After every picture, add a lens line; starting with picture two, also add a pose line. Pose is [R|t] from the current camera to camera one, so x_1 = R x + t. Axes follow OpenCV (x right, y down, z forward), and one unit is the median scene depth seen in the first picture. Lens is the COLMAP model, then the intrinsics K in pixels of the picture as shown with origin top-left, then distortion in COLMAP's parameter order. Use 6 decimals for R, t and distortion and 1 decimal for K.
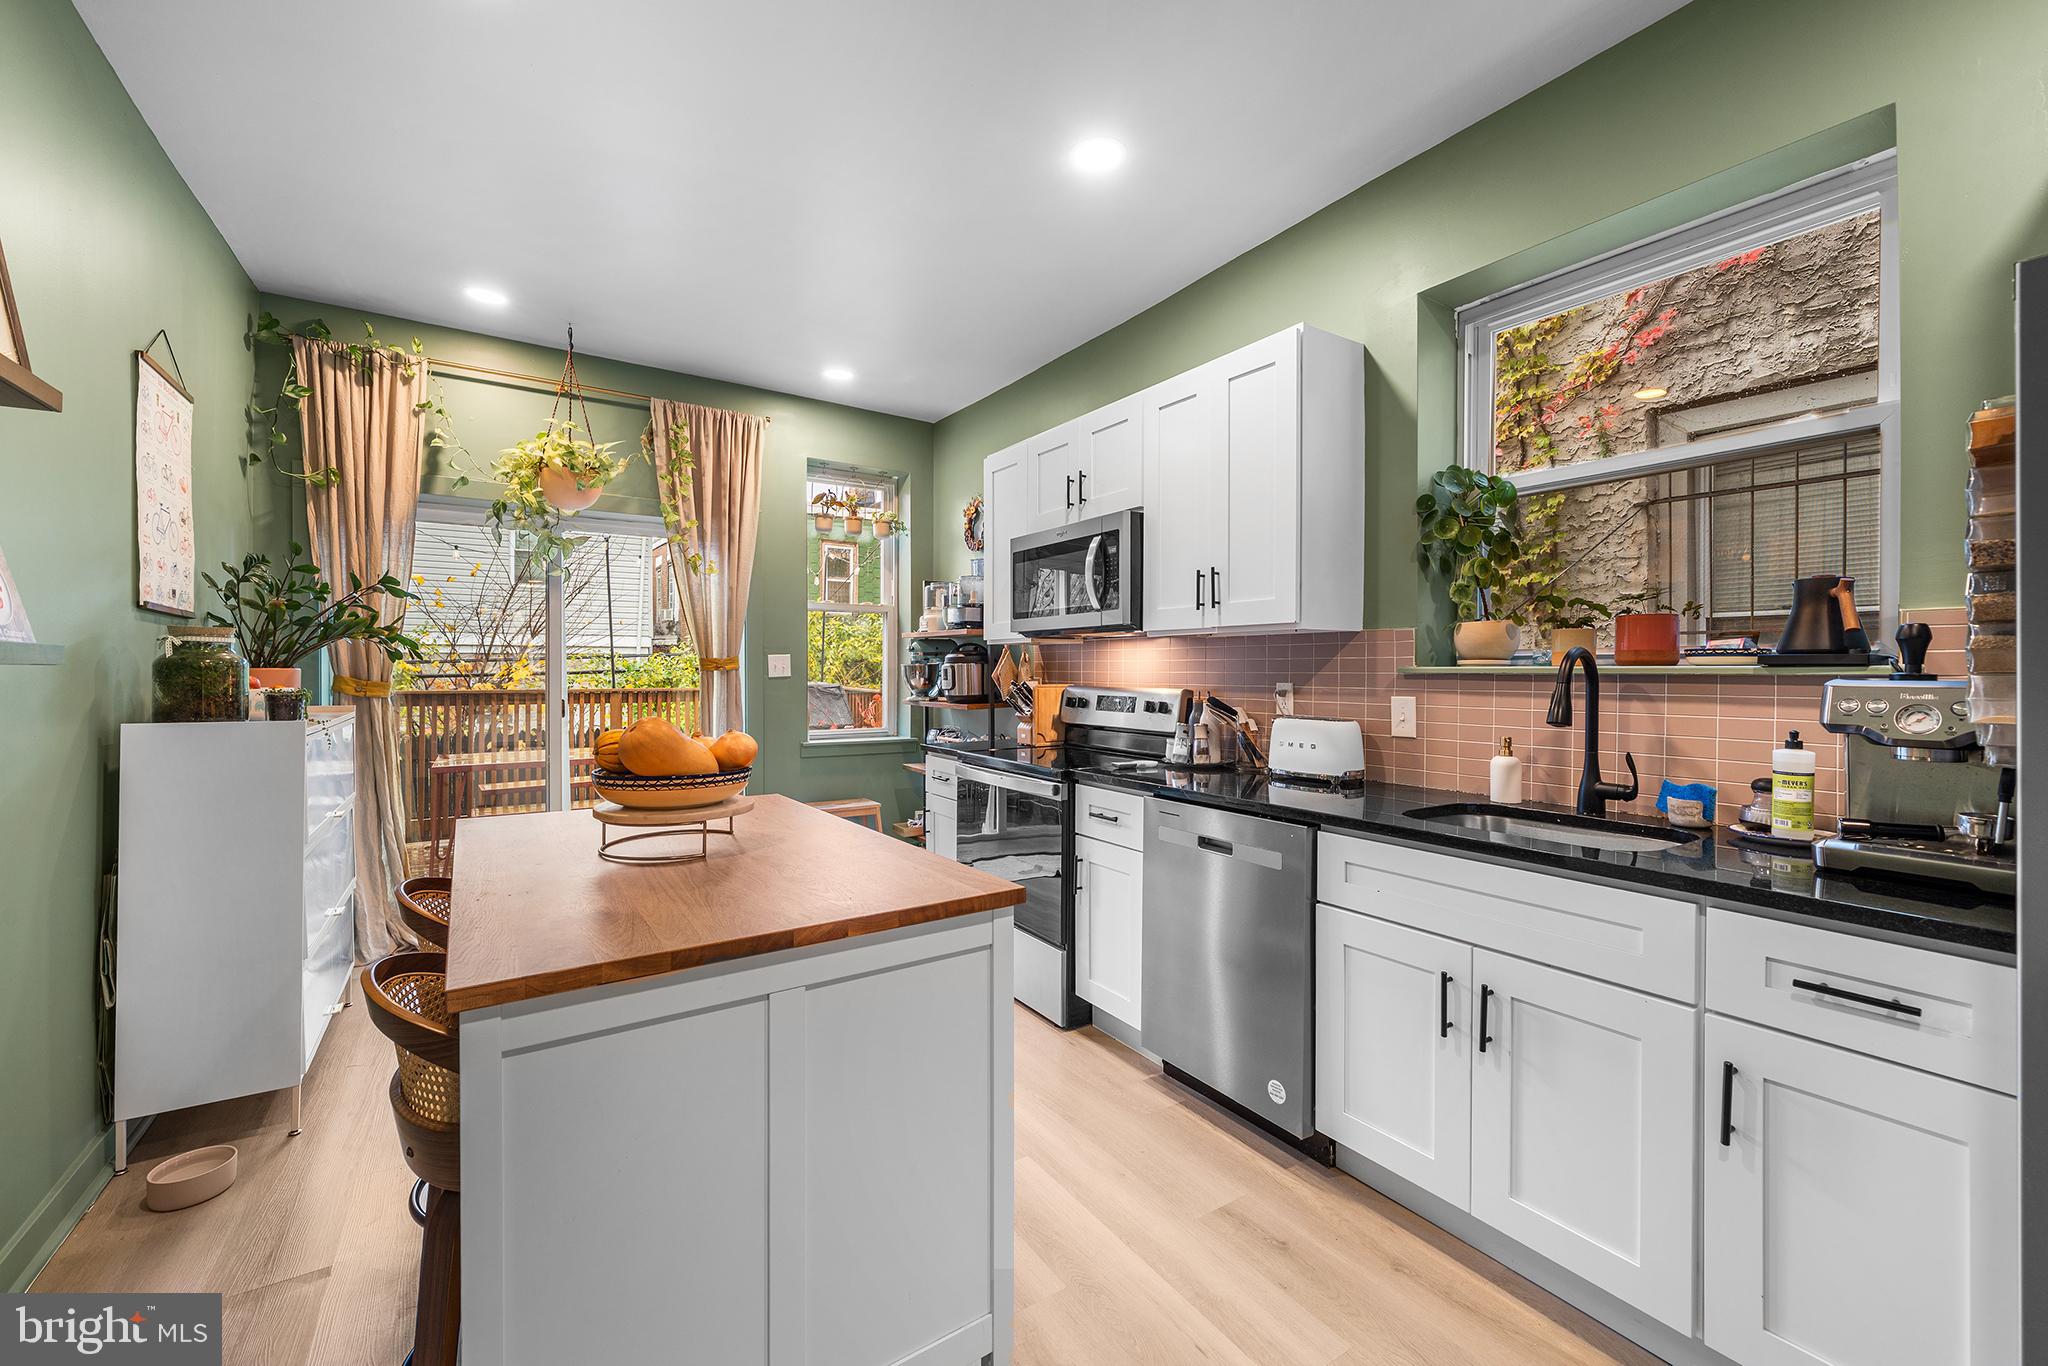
lens RADIAL K [[814.7, 0, 1024.0], [0, 814.7, 683.0], [0, 0, 1]] dist [0.000479, 0.000016]
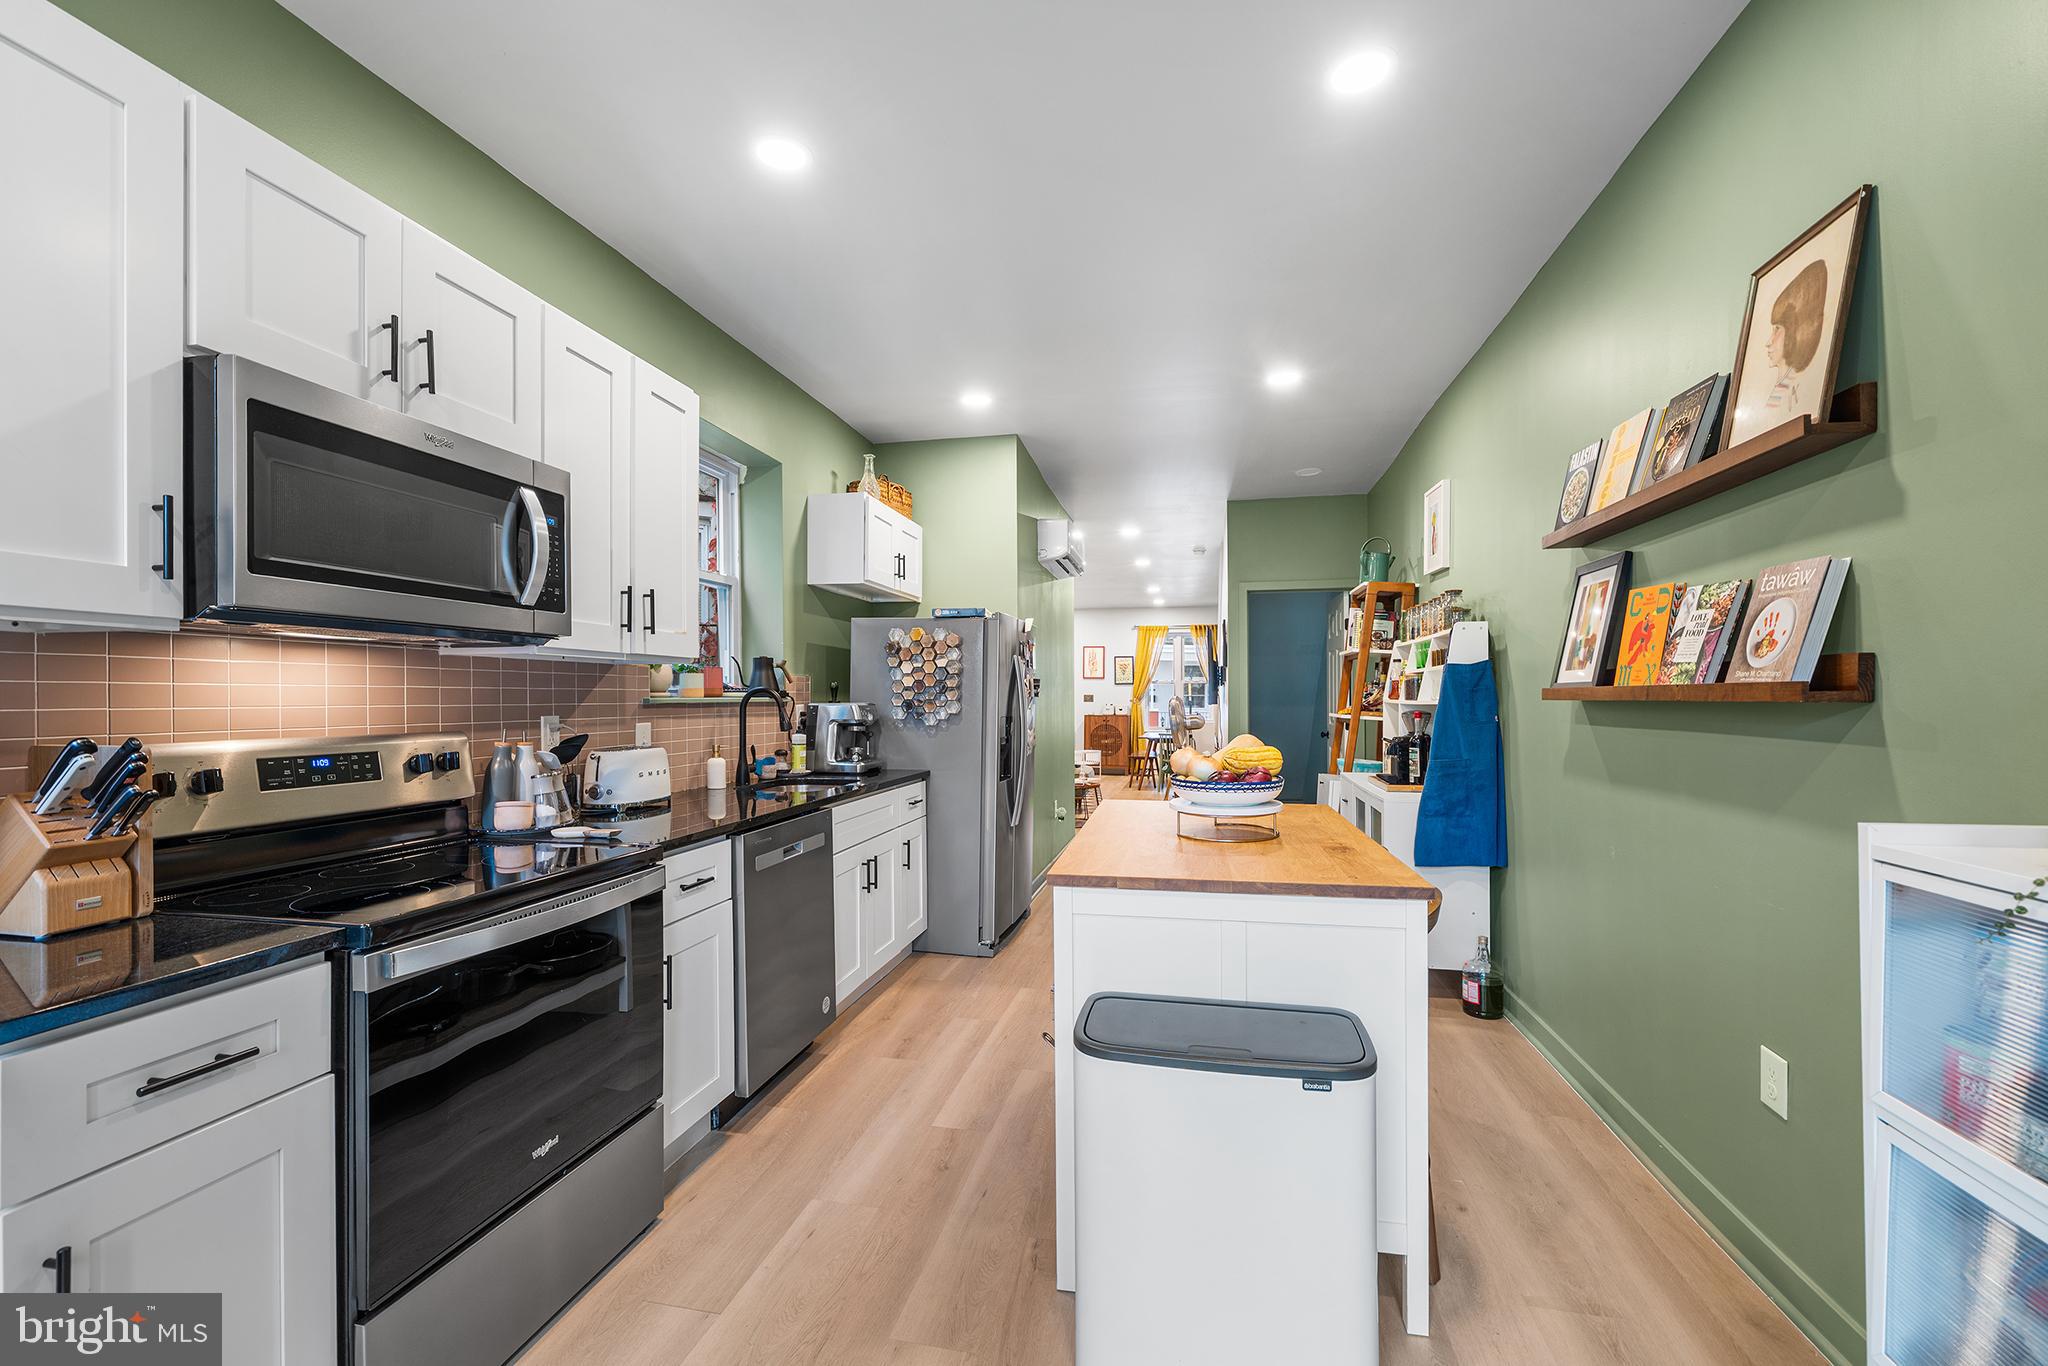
lens RADIAL K [[814.7, 0, 1024.0], [0, 814.7, 683.0], [0, 0, 1]] dist [0.000479, 0.000016]
pose [[-0.697942, 0.005477, 0.716133, -0.743660], [0.005392, 0.999983, -0.002392, -0.034542], [-0.716134, 0.002192, -0.697960, 1.388788]]
